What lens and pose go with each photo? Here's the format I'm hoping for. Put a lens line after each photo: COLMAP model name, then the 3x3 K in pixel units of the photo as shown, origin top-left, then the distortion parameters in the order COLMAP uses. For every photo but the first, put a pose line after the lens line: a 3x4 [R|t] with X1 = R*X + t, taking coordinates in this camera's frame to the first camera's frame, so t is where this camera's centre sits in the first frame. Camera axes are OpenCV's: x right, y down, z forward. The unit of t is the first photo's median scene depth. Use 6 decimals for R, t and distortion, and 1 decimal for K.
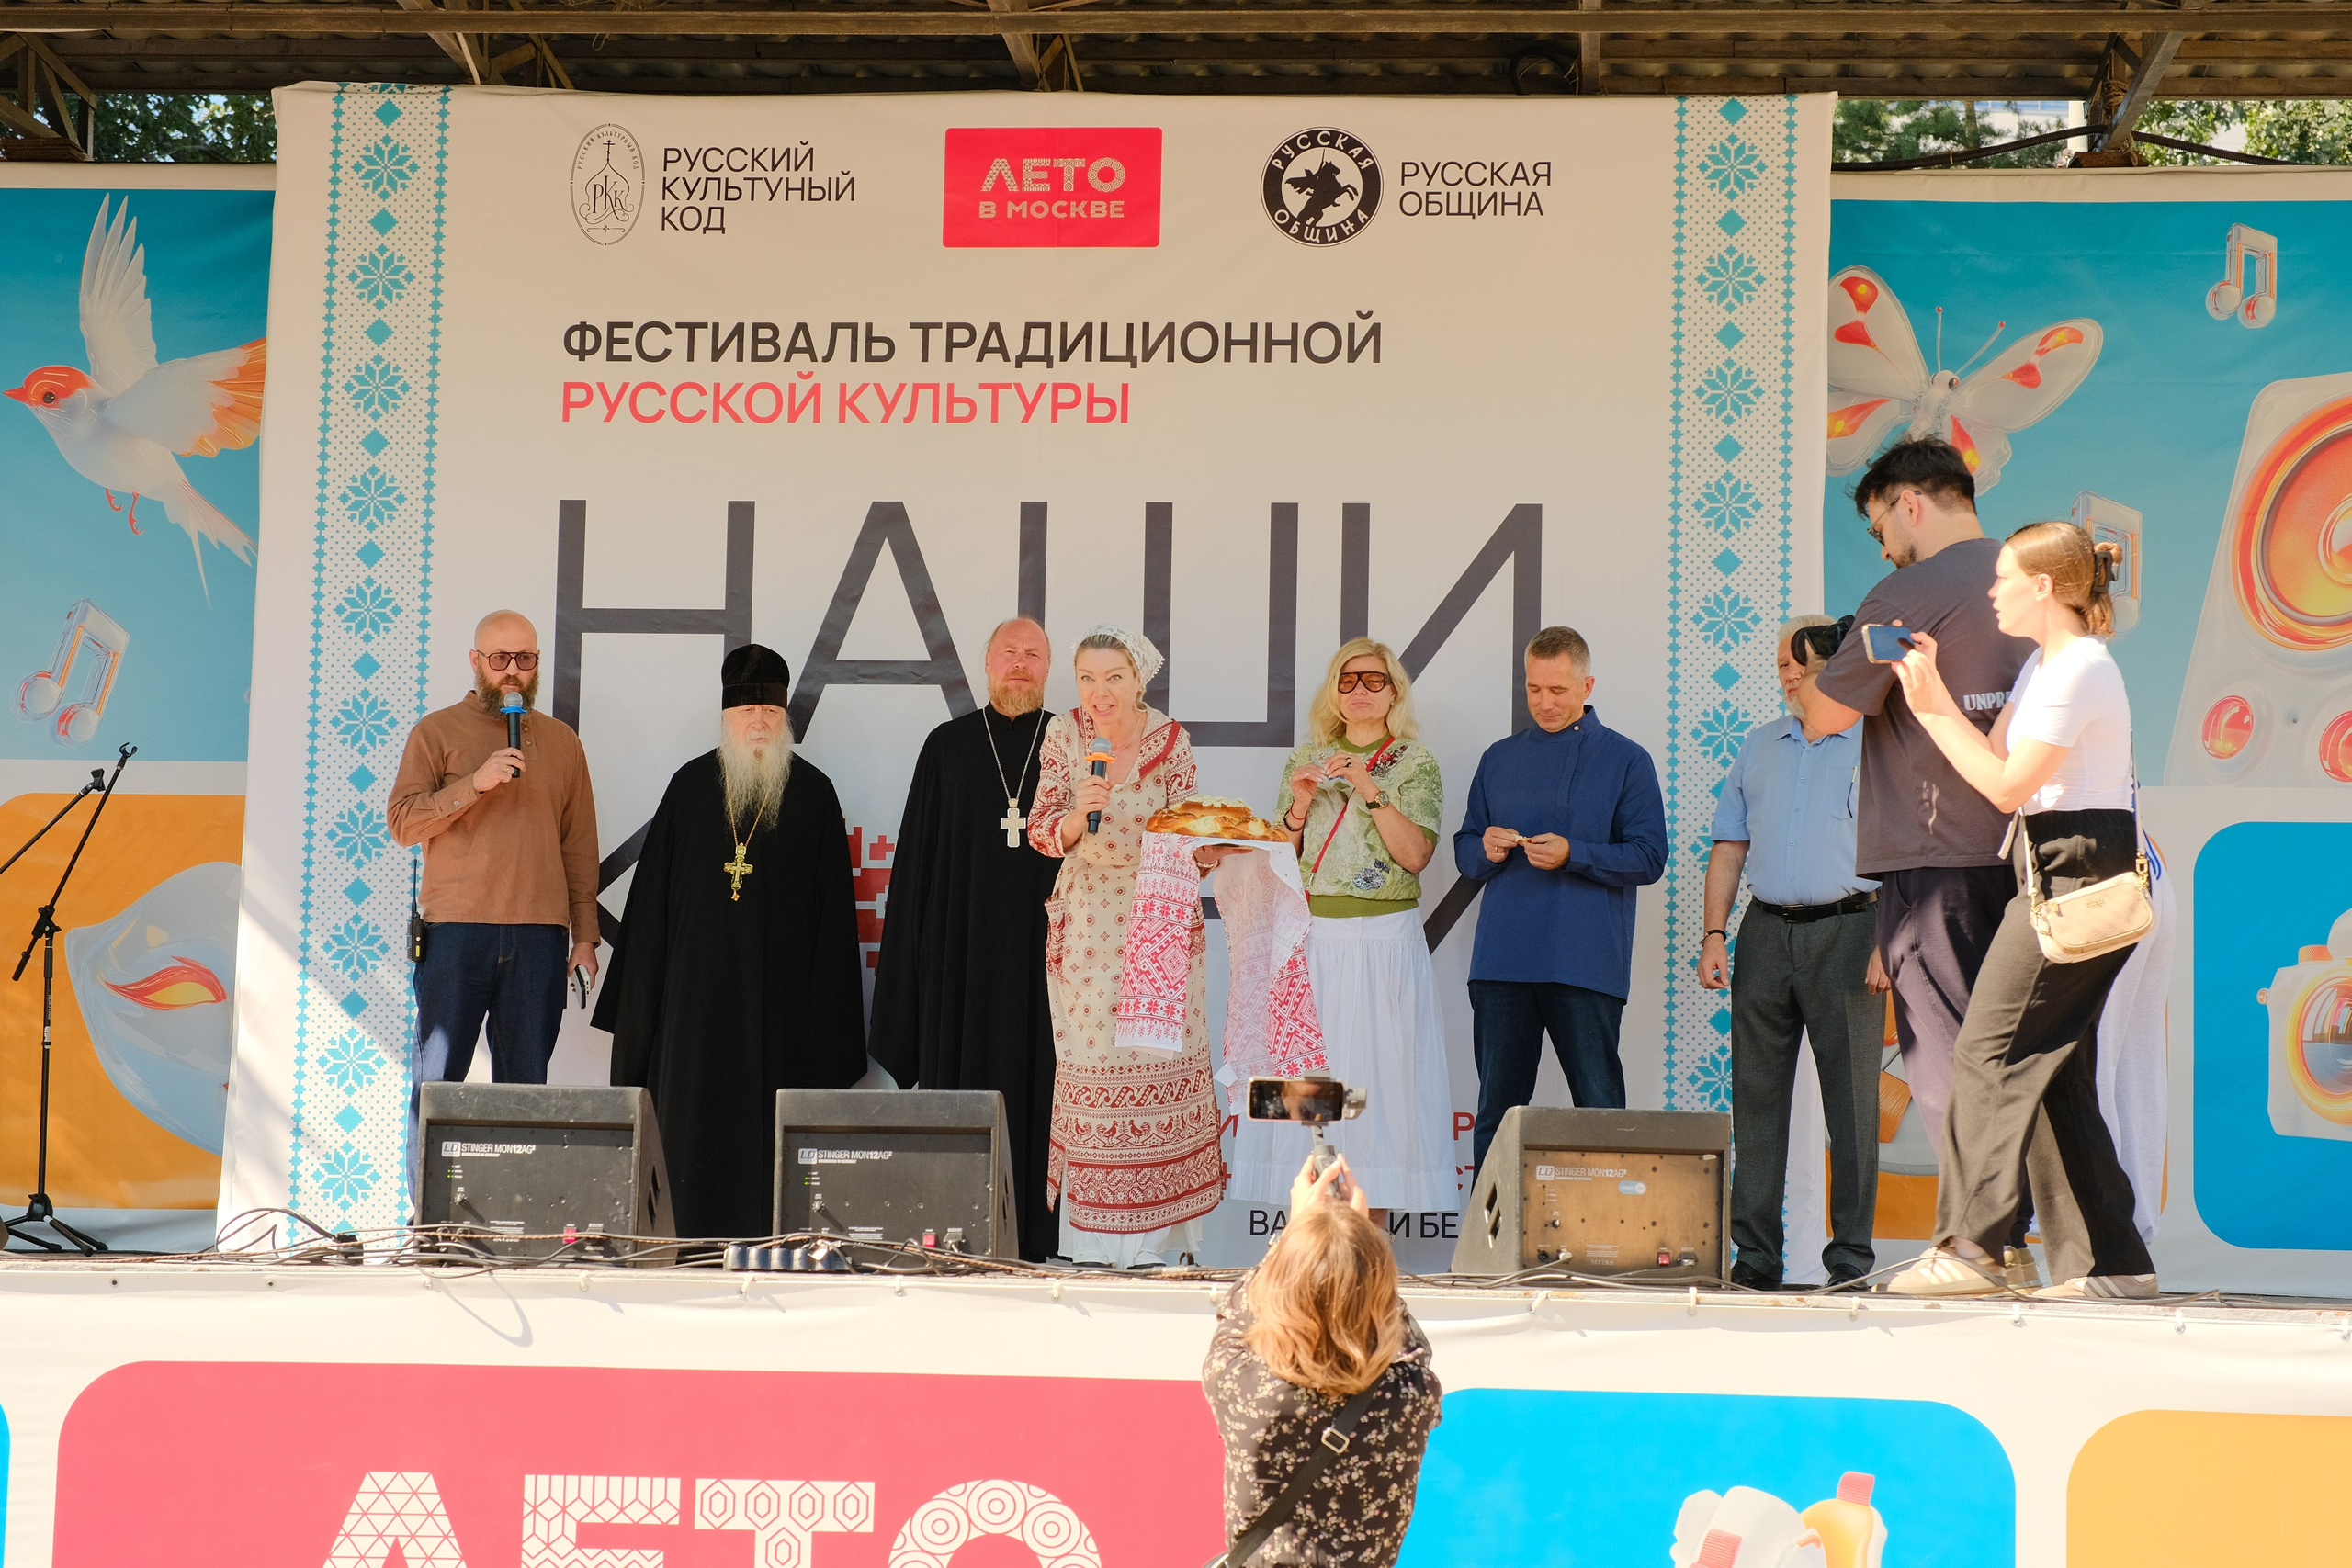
lens RADIAL K [[6351.9, 0, 1450.0], [0, 6351.9, 722.8], [0, 0, 1]] dist [-0.034187, 0.907094]
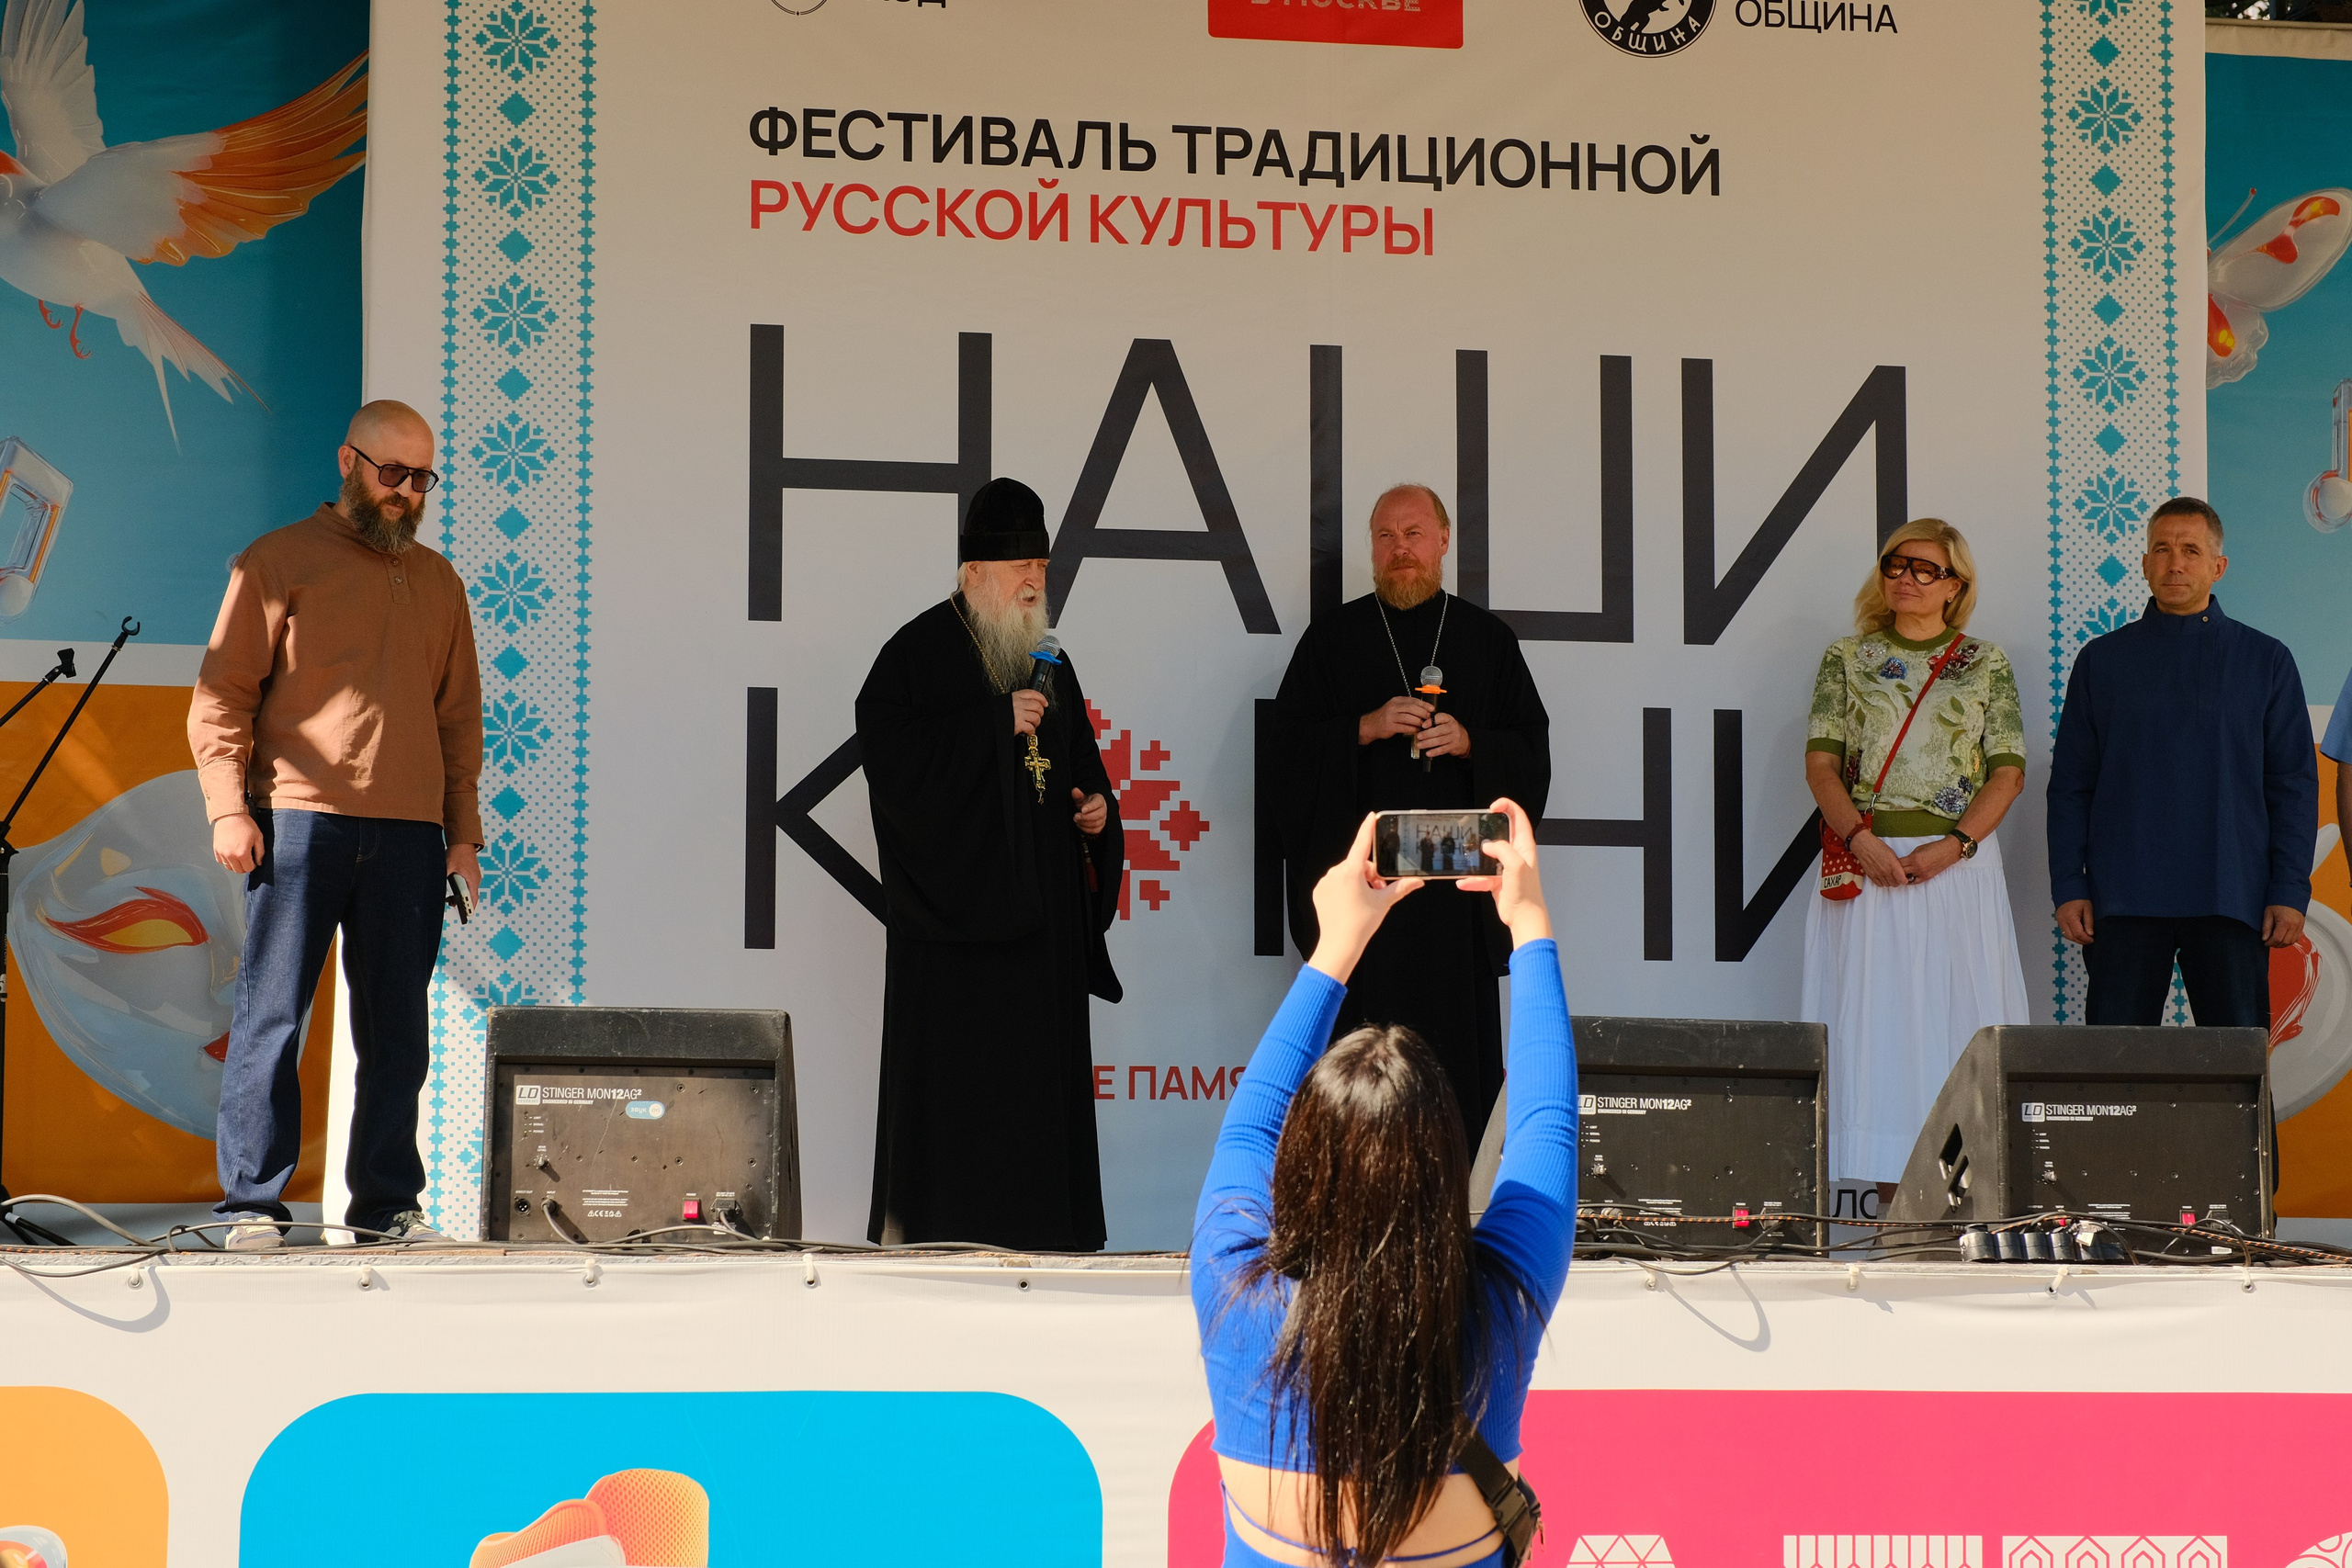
lens RADIAL K [[5923.6, 0, 1177.6], [0, 5923.6, 837.4], [0, 0, 1]] dist [-0.024973, 0.786136]
pose [[0.950814, 0.009079, 0.309630, -0.324399], [-0.013365, 0.999842, 0.011723, 0.021084], [-0.309475, -0.015285, 0.950785, 0.262593]]
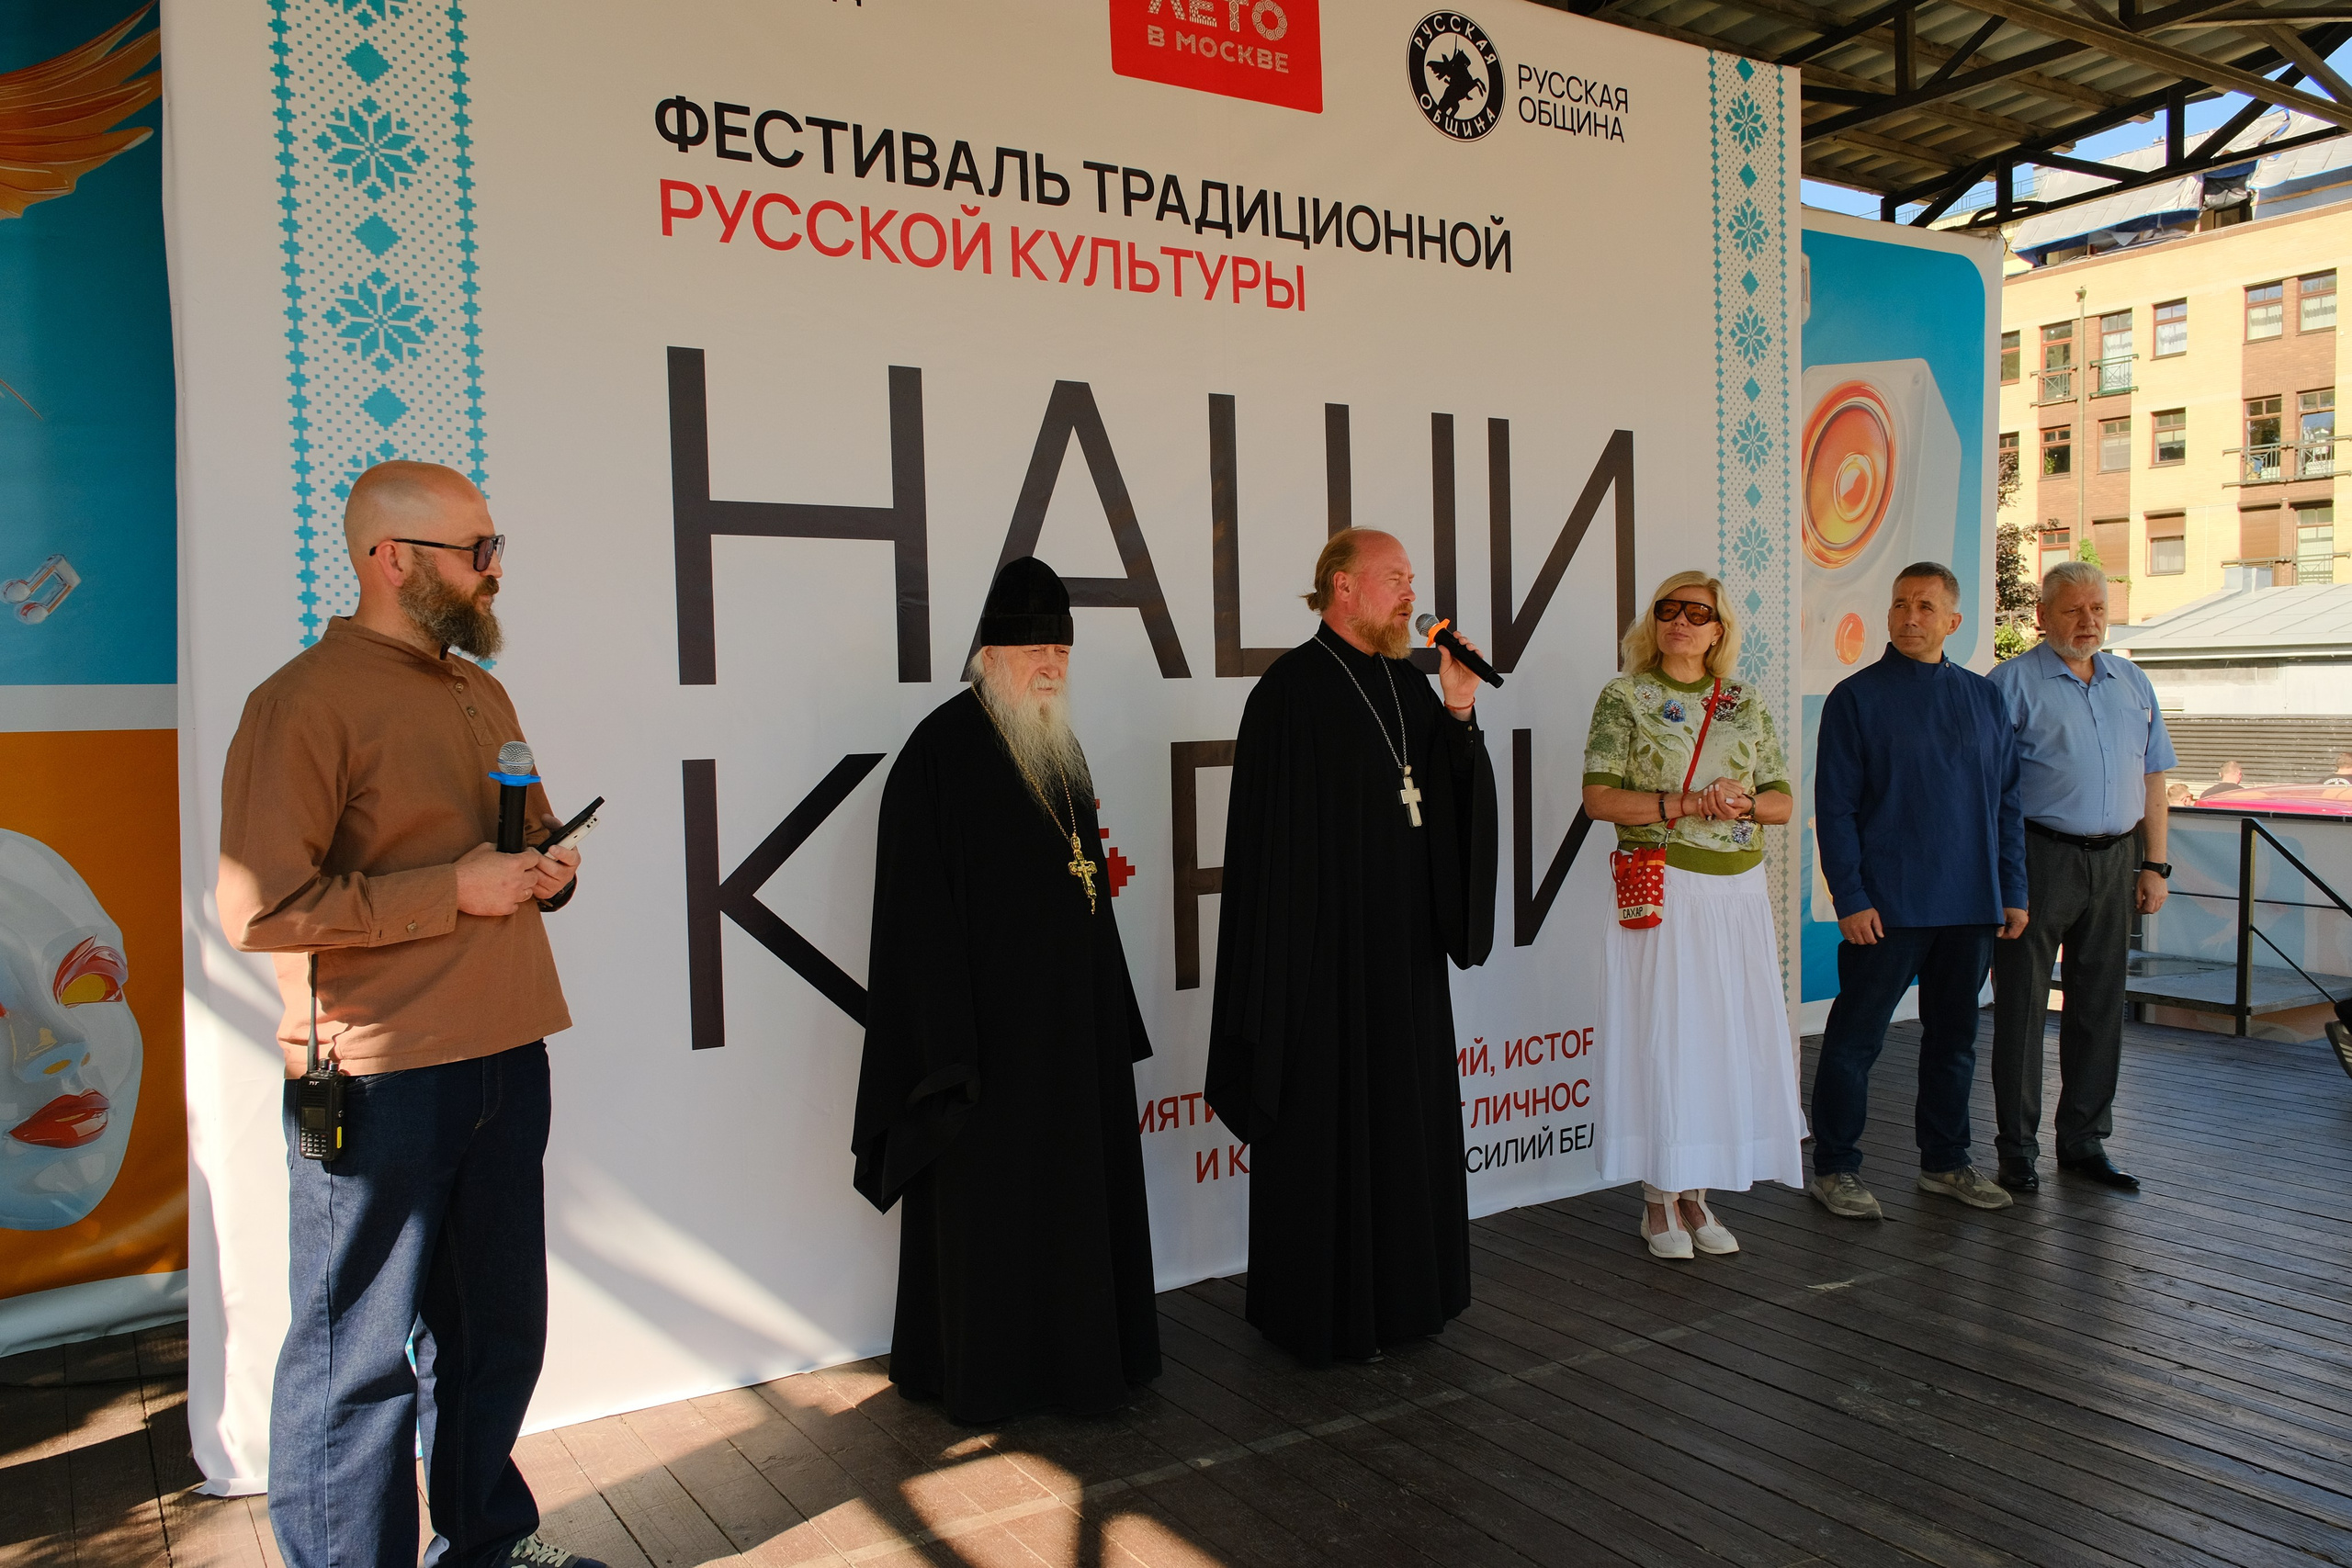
lens RADIAL K [[1858.5, 0, 1192.9], [0, 1858.5, 800.6], [0, 0, 1]] dist [-0.021054, 0.008938]
pose [[0.771071, -0.068105, 0.633097, -0.231588], [-0.019242, 0.991317, 0.130076, -0.012743], [-0.636459, -0.112479, 0.763065, 0.802014]]
